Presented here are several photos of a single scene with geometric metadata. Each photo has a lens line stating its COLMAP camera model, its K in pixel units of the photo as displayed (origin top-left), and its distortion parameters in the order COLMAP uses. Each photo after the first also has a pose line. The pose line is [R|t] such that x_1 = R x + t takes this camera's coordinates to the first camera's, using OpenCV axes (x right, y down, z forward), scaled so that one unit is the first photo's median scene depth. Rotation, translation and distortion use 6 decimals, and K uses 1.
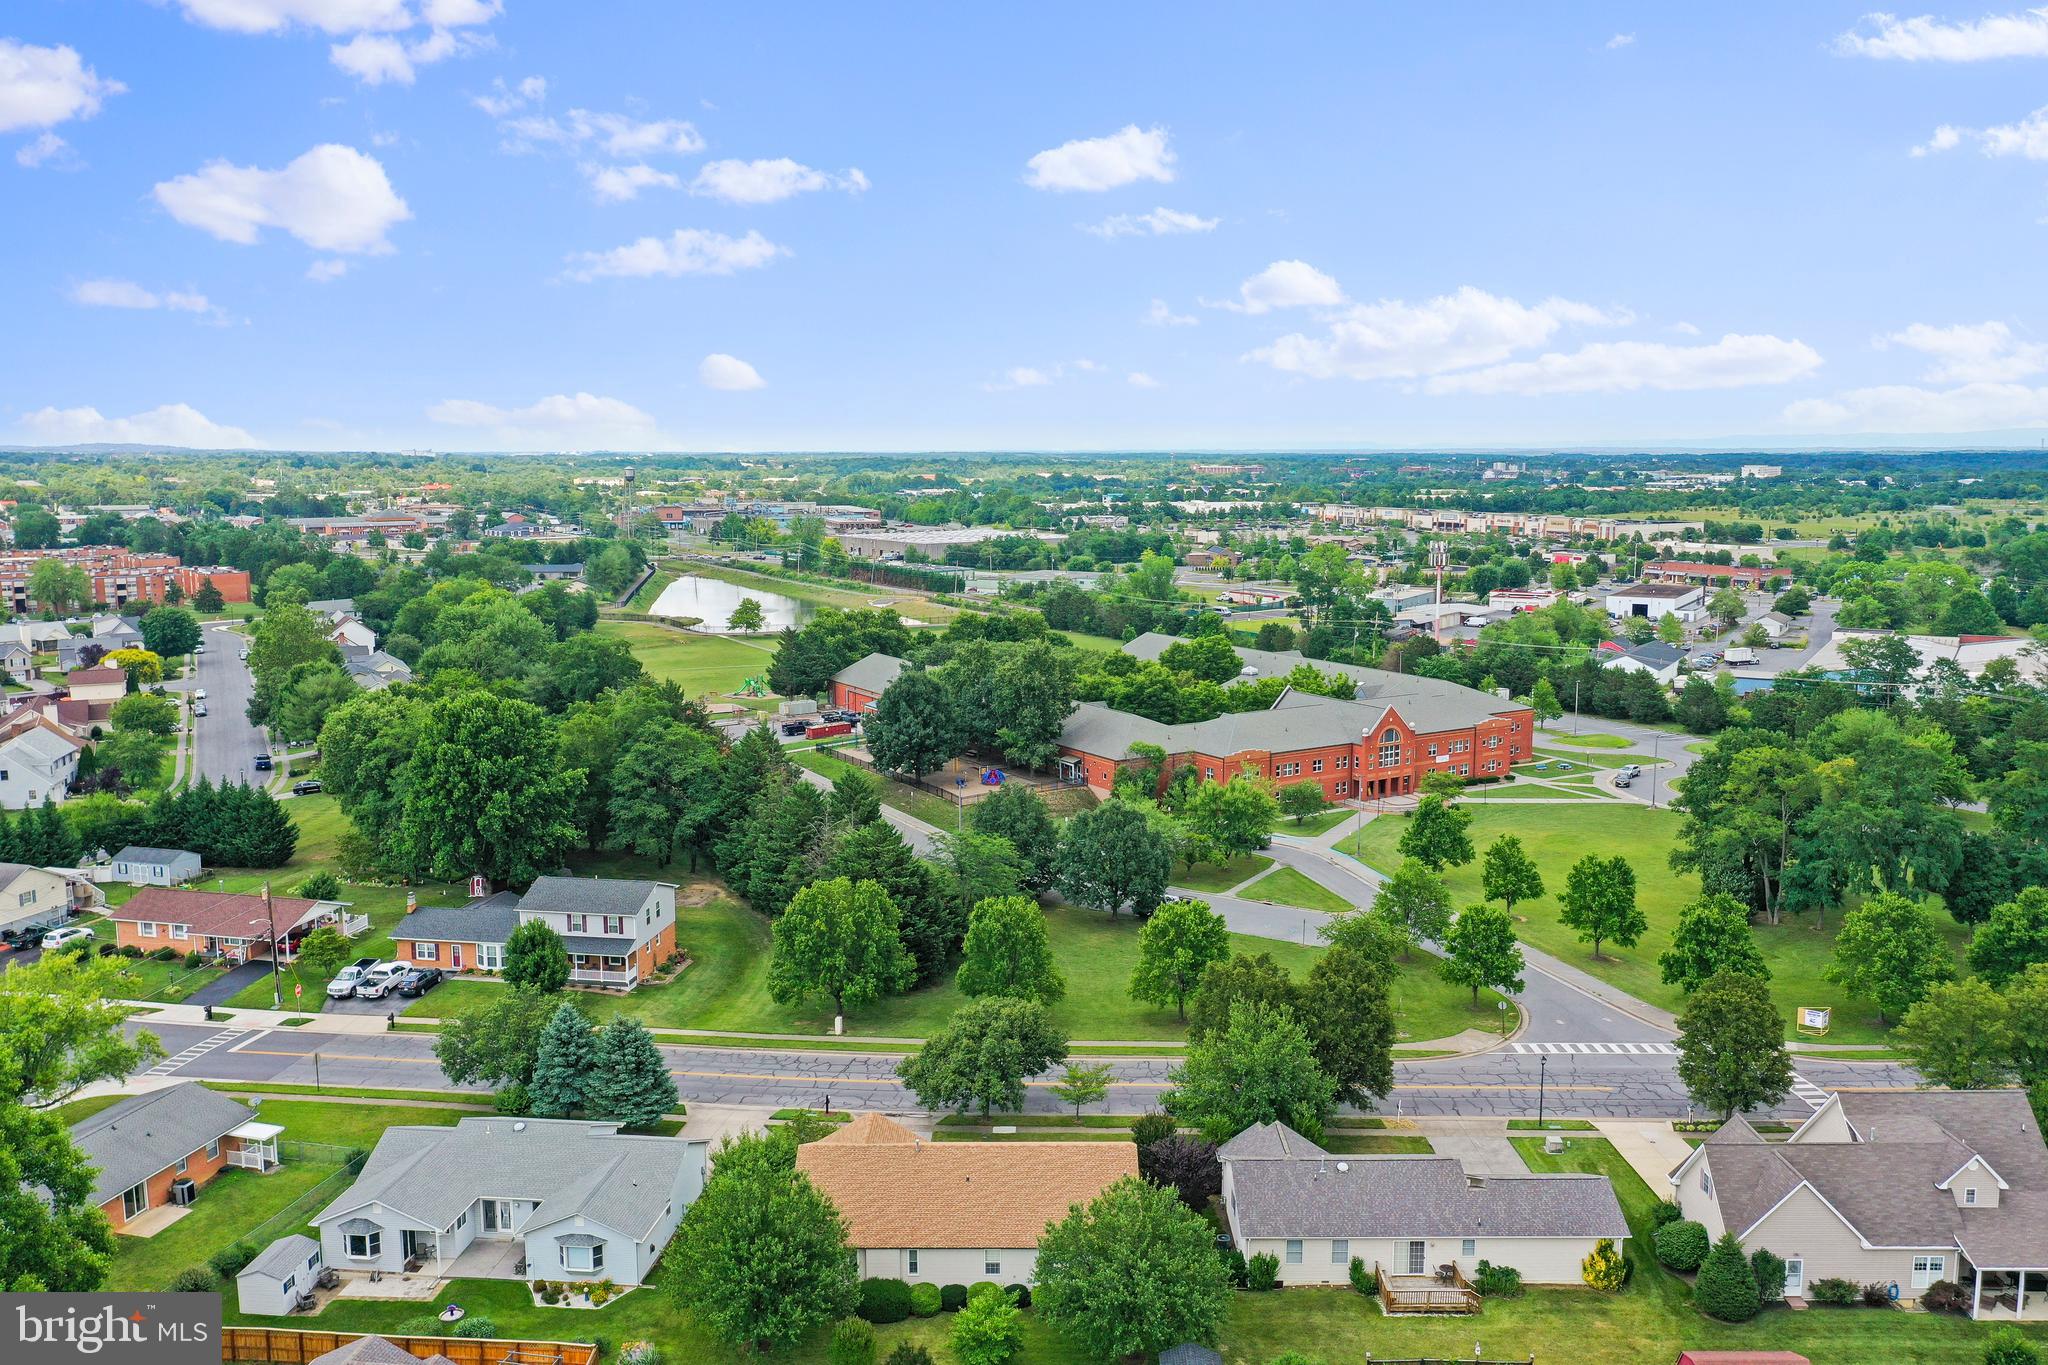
lens RADIAL K [[1635.1, 0, 1026.4], [0, 1635.1, 685.4], [0, 0, 1]] dist [-0.001498, 0.005923]
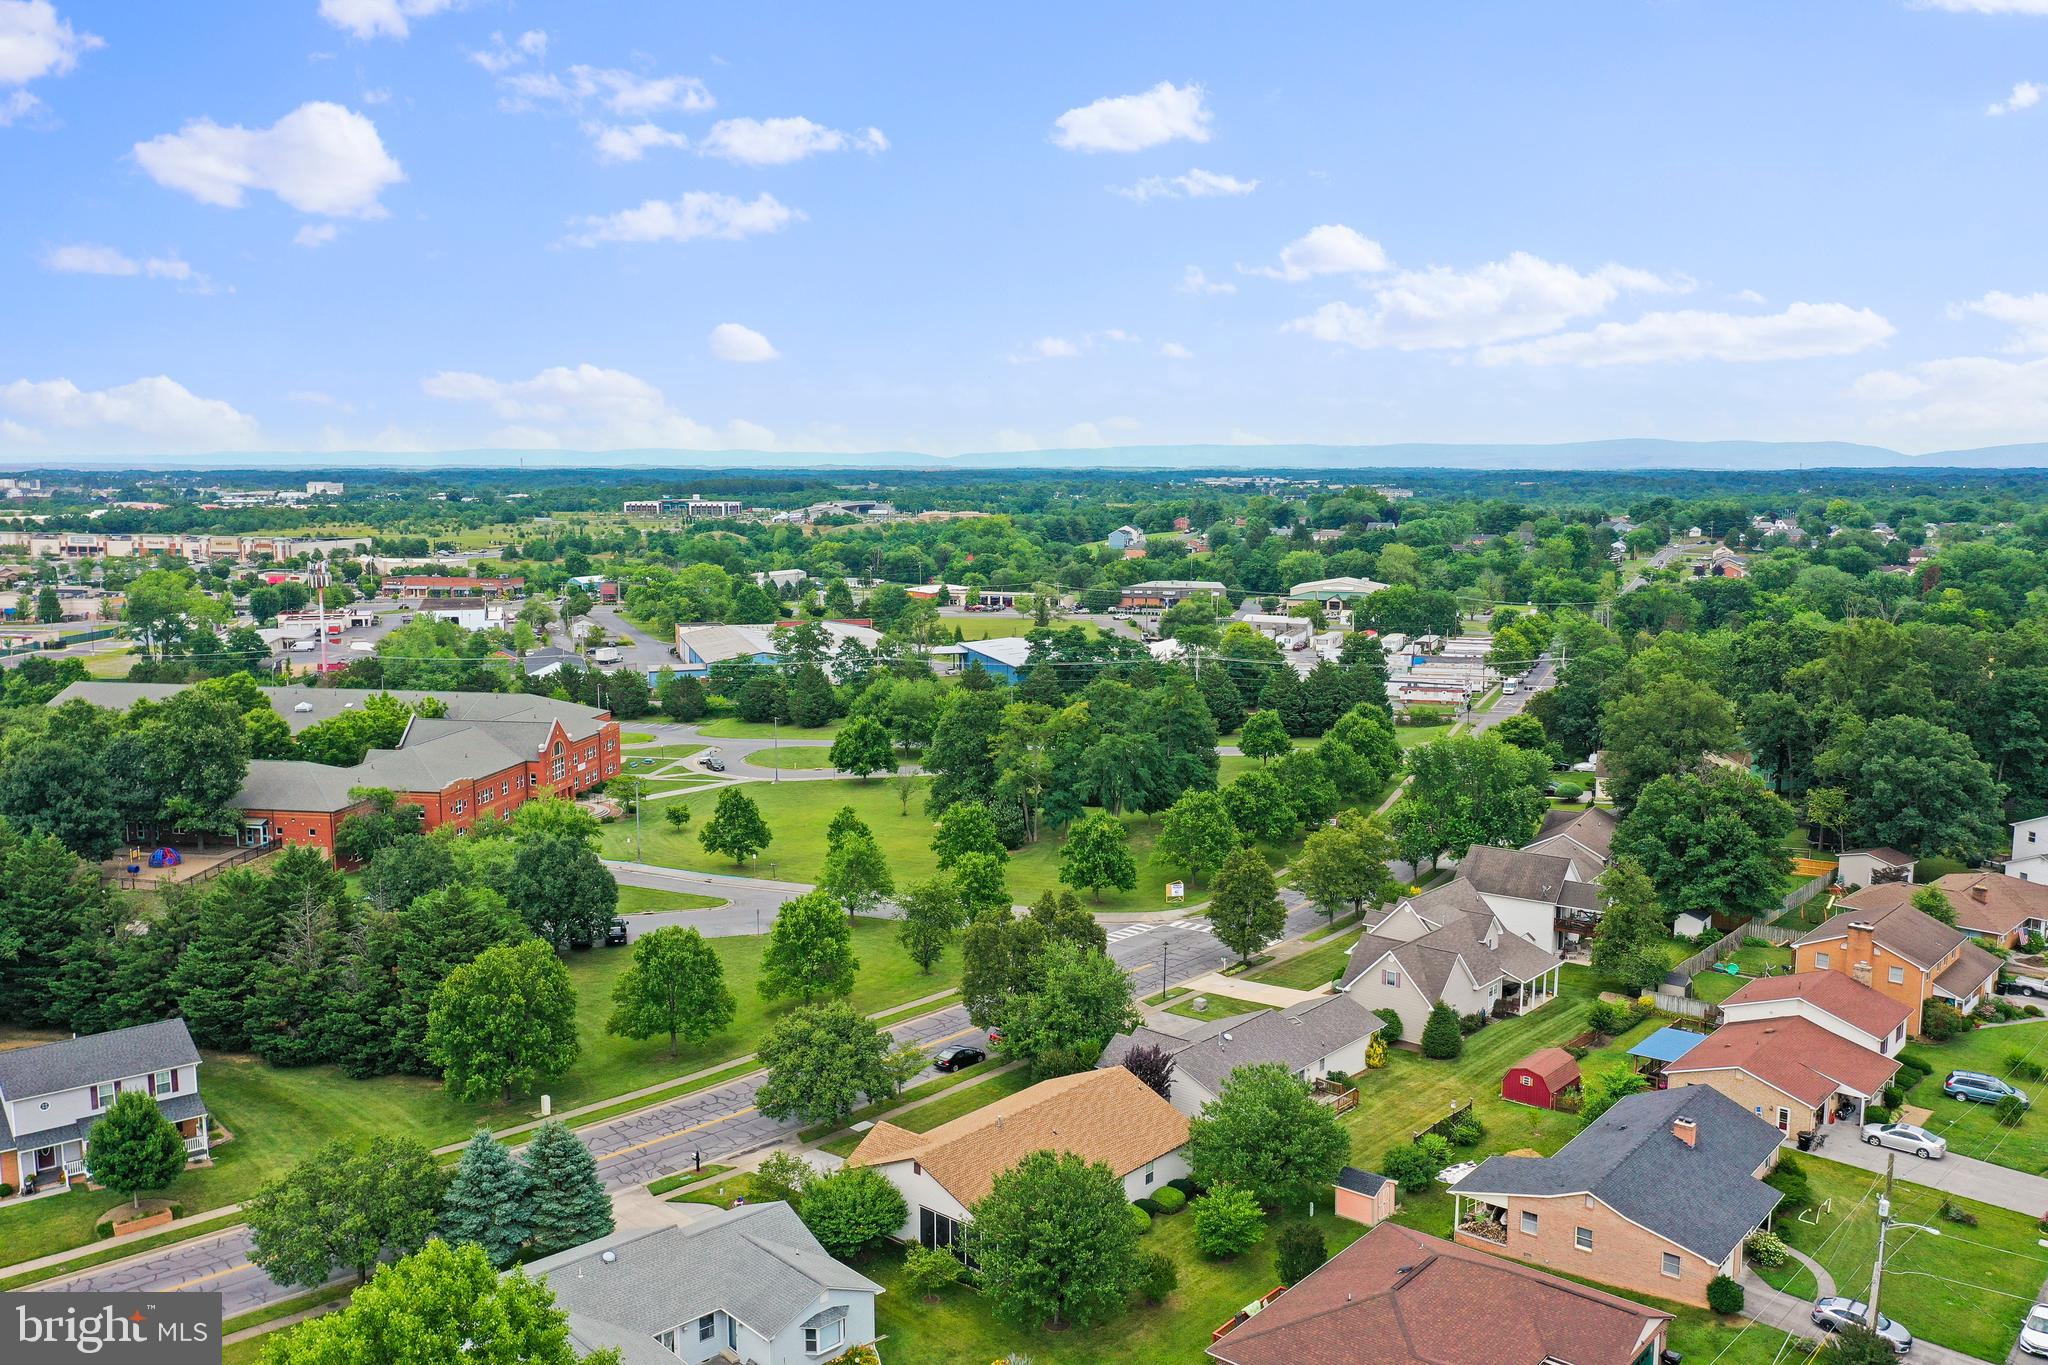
lens RADIAL K [[1635.1, 0, 1007.7], [0, 1635.1, 691.8], [0, 0, 1]] dist [-0.001498, 0.005923]
pose [[0.659795, -0.101734, 0.744527, -0.595860], [0.106188, 0.993473, 0.041647, -0.028935], [-0.743905, 0.051582, 0.666292, 0.197262]]
